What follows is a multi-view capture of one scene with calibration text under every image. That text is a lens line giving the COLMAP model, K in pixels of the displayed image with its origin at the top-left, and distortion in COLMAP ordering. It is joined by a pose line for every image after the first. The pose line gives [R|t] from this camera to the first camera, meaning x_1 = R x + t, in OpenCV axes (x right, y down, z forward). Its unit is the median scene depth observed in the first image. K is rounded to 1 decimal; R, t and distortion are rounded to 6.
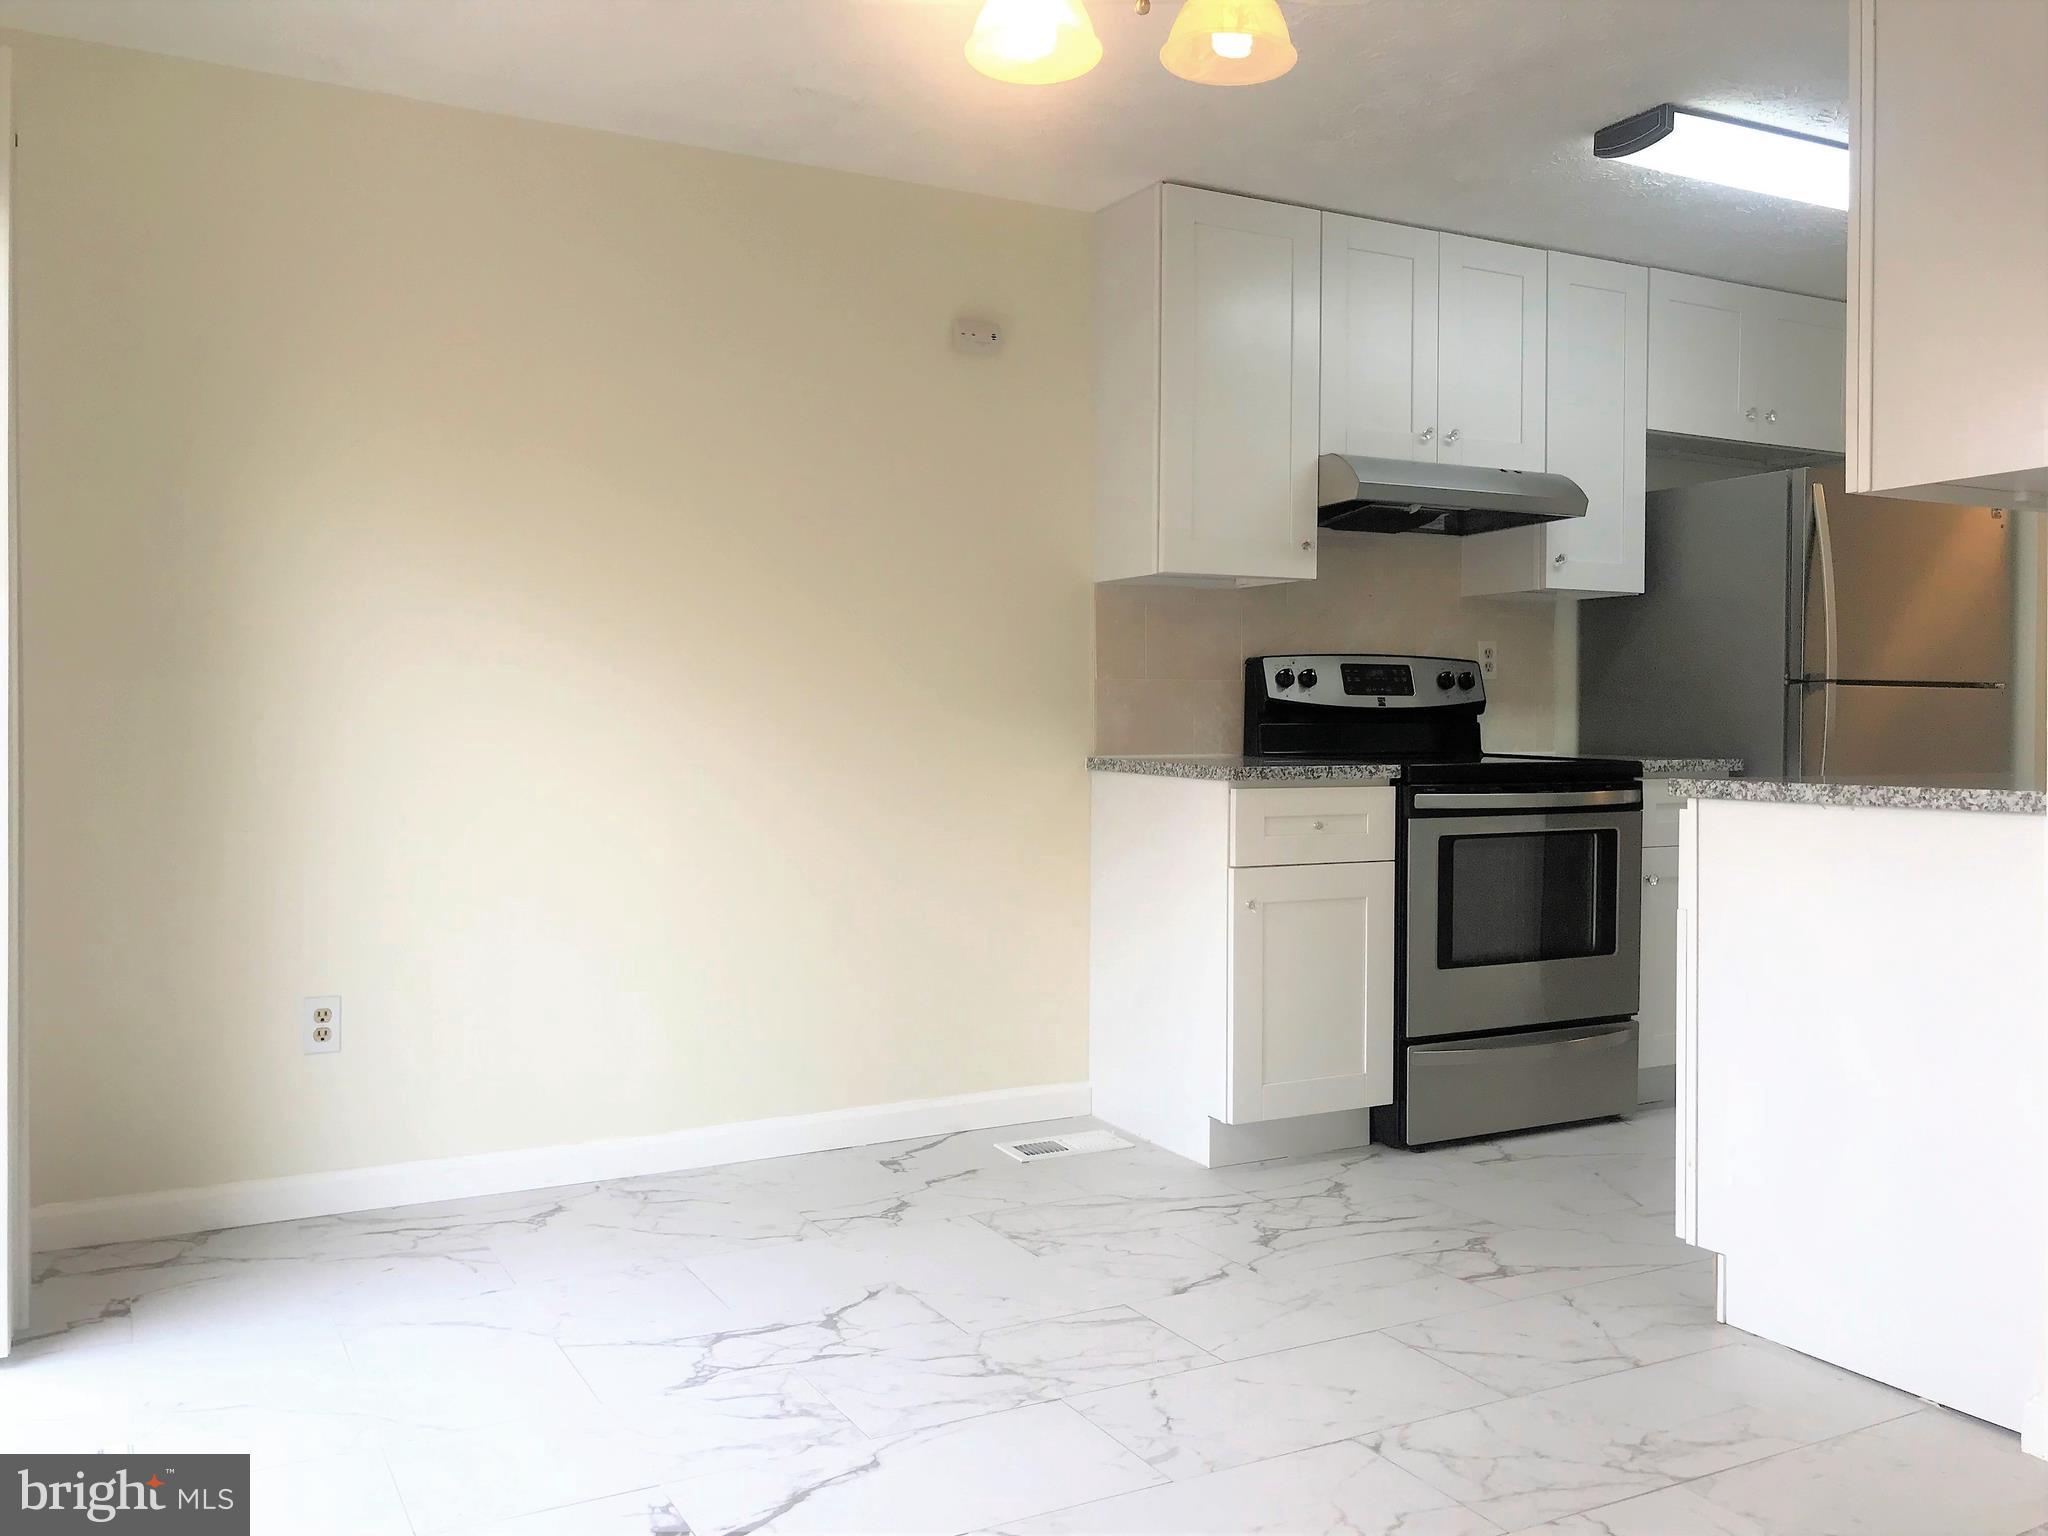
lens RADIAL K [[1689.9, 0, 1031.1], [0, 1689.9, 766.2], [0, 0, 1]] dist [0.027738, -0.031499]
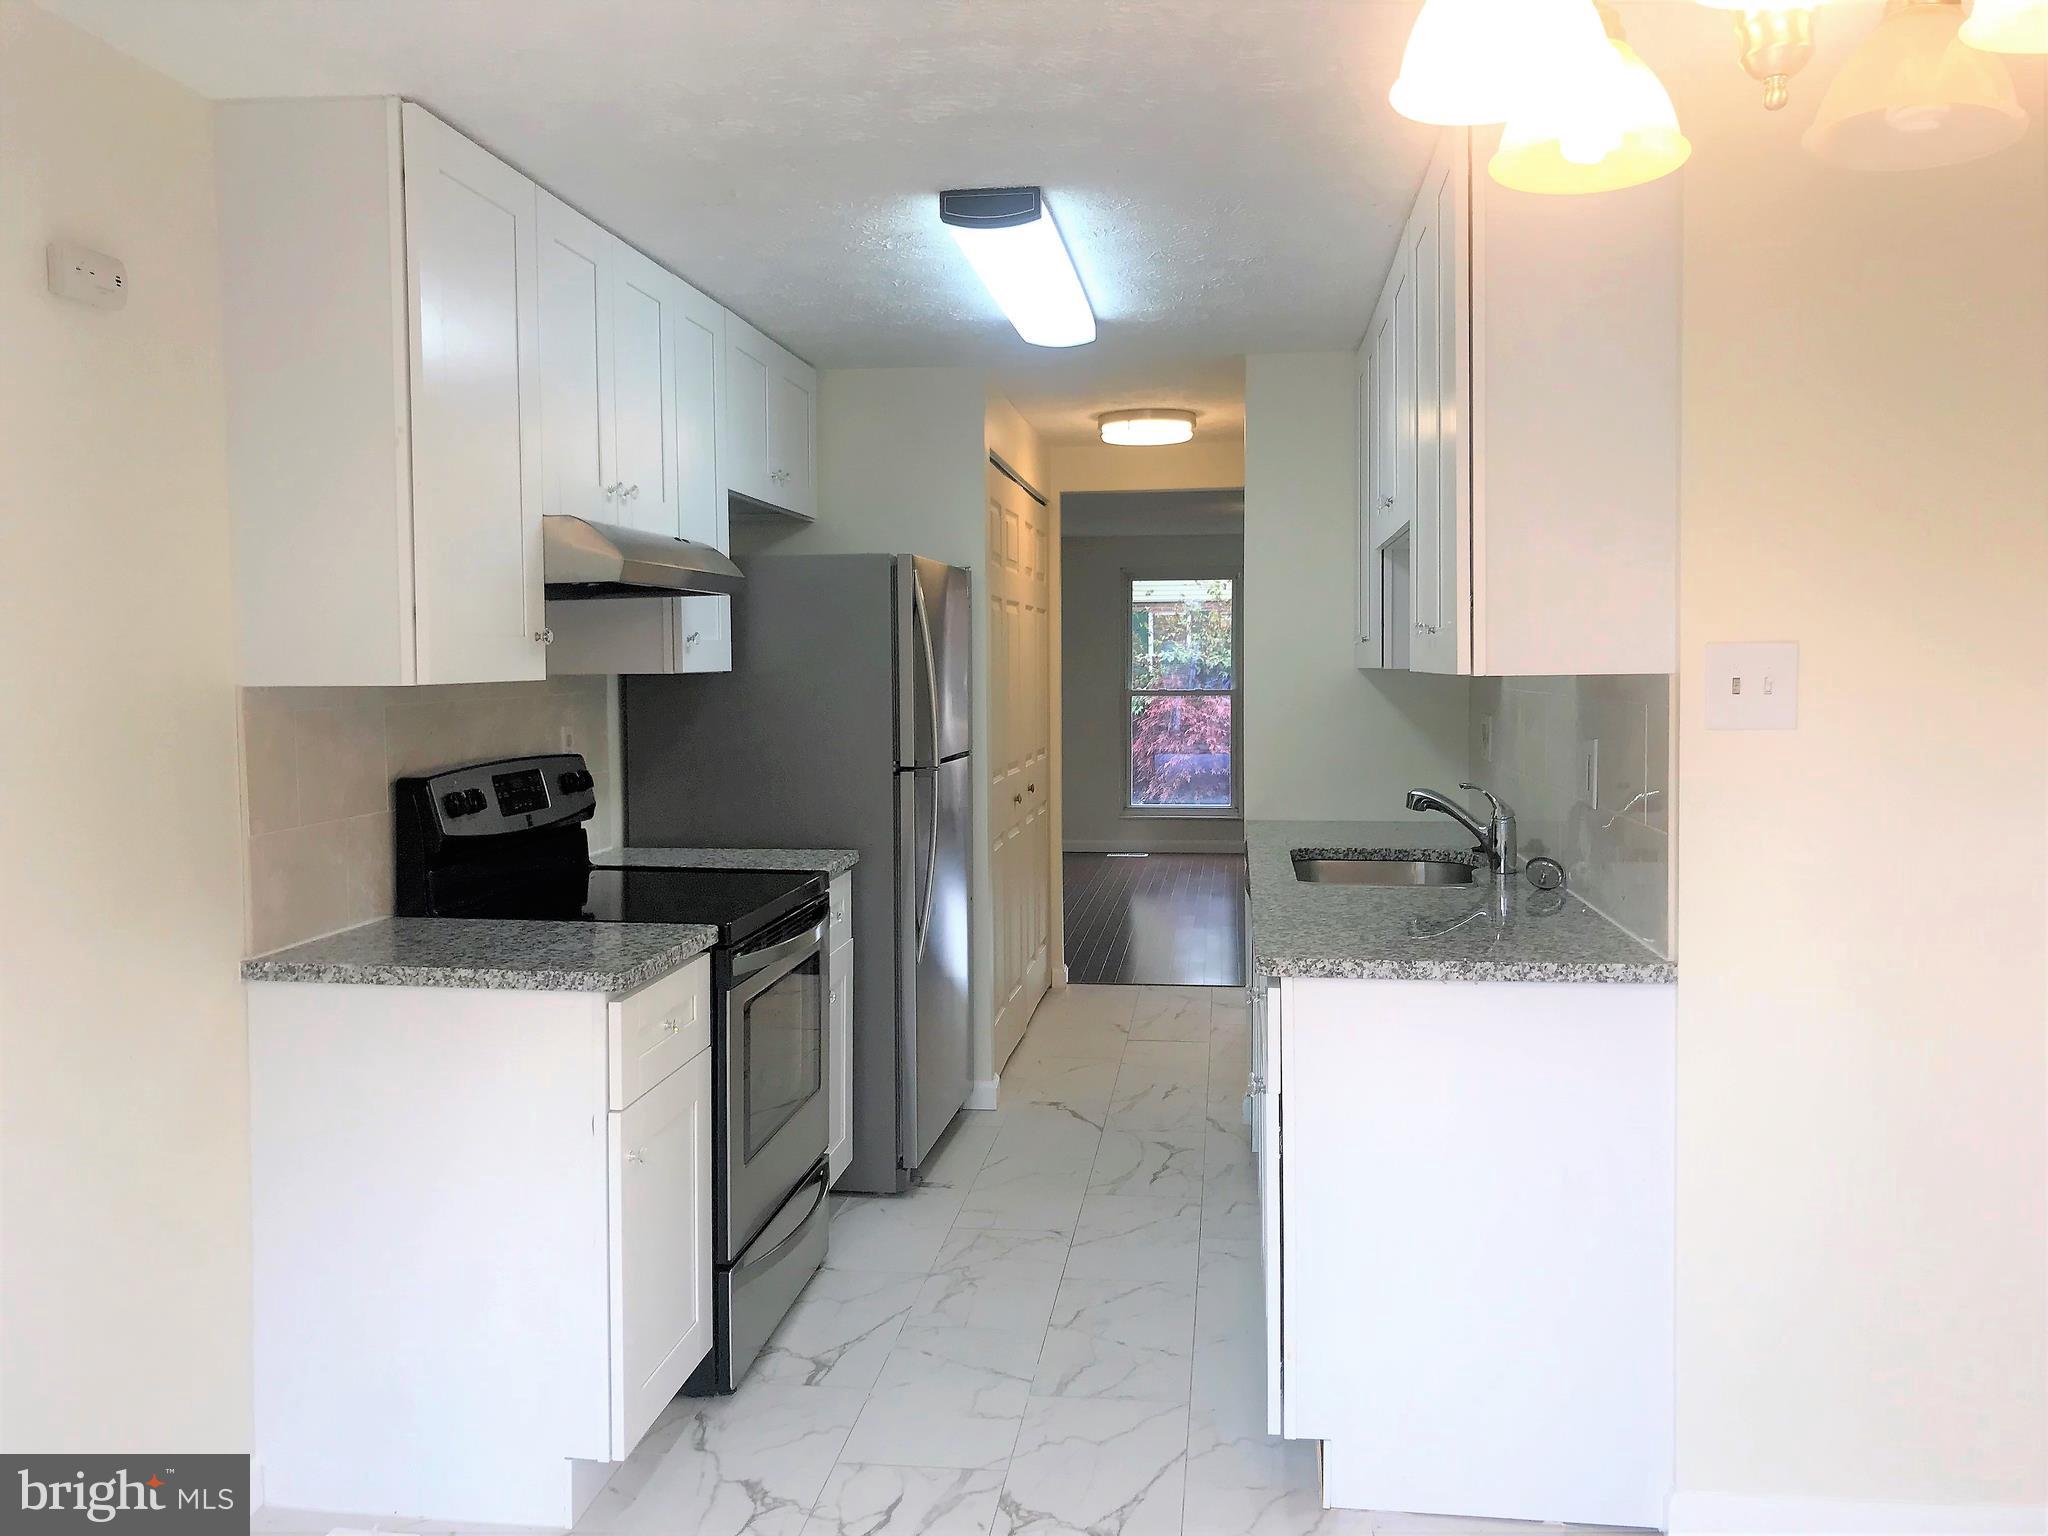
lens RADIAL K [[1689.9, 0, 1024.8], [0, 1689.9, 759.2], [0, 0, 1]] dist [0.027738, -0.031499]
pose [[0.579740, -0.054678, 0.812965, -0.340404], [0.027823, 0.998492, 0.047315, -0.112515], [-0.814326, -0.004811, 0.580387, 0.421245]]
